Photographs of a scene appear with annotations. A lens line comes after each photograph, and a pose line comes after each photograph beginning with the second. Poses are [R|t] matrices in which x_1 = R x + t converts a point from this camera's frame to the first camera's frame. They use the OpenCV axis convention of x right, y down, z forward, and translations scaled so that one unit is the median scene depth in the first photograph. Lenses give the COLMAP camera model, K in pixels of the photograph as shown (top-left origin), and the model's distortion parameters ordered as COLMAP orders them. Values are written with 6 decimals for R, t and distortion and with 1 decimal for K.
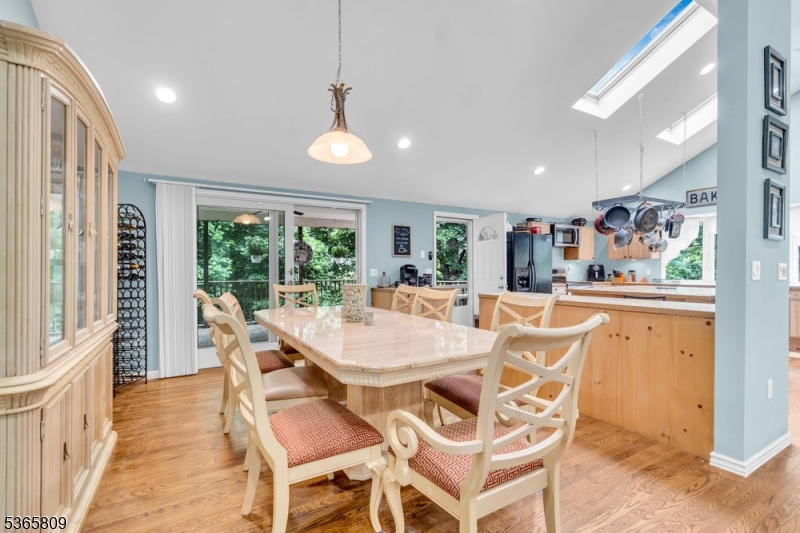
lens RADIAL K [[367.3, 0, 400.4], [0, 367.3, 271.6], [0, 0, 1]] dist [0.000358, 0.000902]
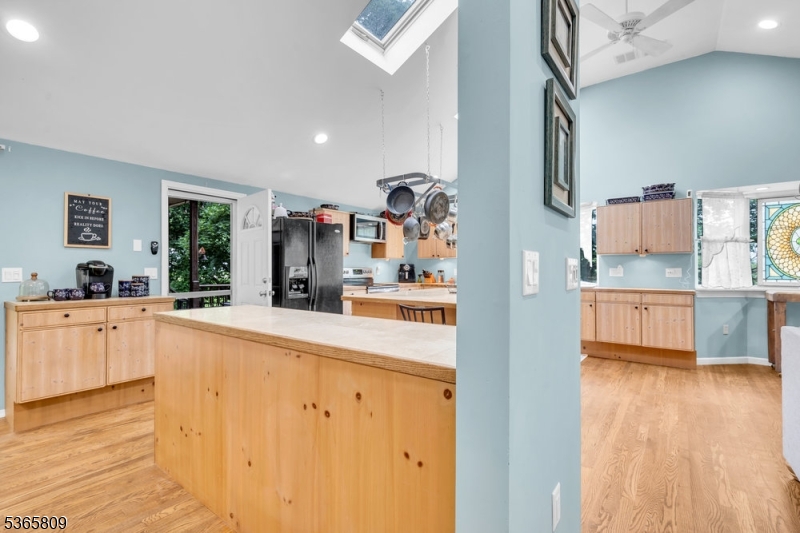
lens RADIAL K [[367.3, 0, 400.8], [0, 367.3, 265.1], [0, 0, 1]] dist [0.000358, 0.000902]
pose [[0.925477, 0.005307, 0.378765, 0.244539], [0.001103, 0.999860, -0.016704, -0.001472], [-0.378801, 0.015877, 0.925342, 0.242806]]
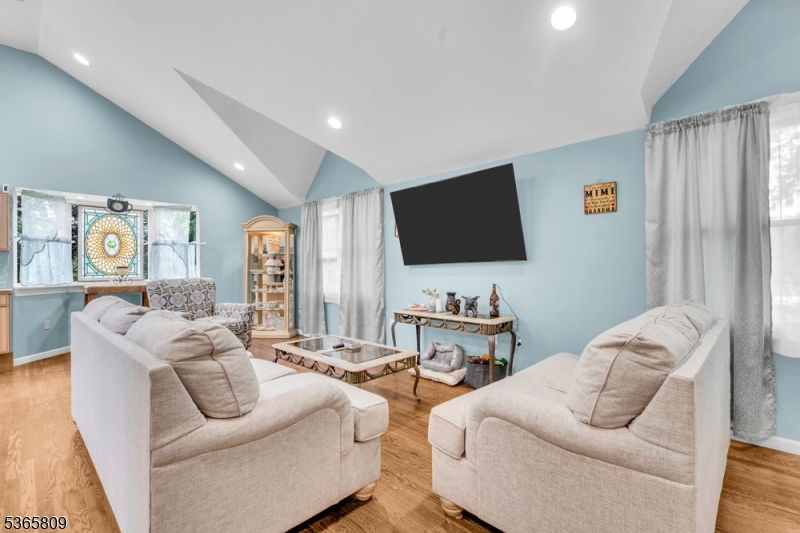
lens RADIAL K [[367.3, 0, 399.1], [0, 367.3, 263.5], [0, 0, 1]] dist [0.000358, 0.000902]
pose [[-0.266026, 0.005990, 0.963947, 0.179680], [0.010093, 0.999943, -0.003429, -0.002721], [-0.963913, 0.008817, -0.266071, 0.165168]]
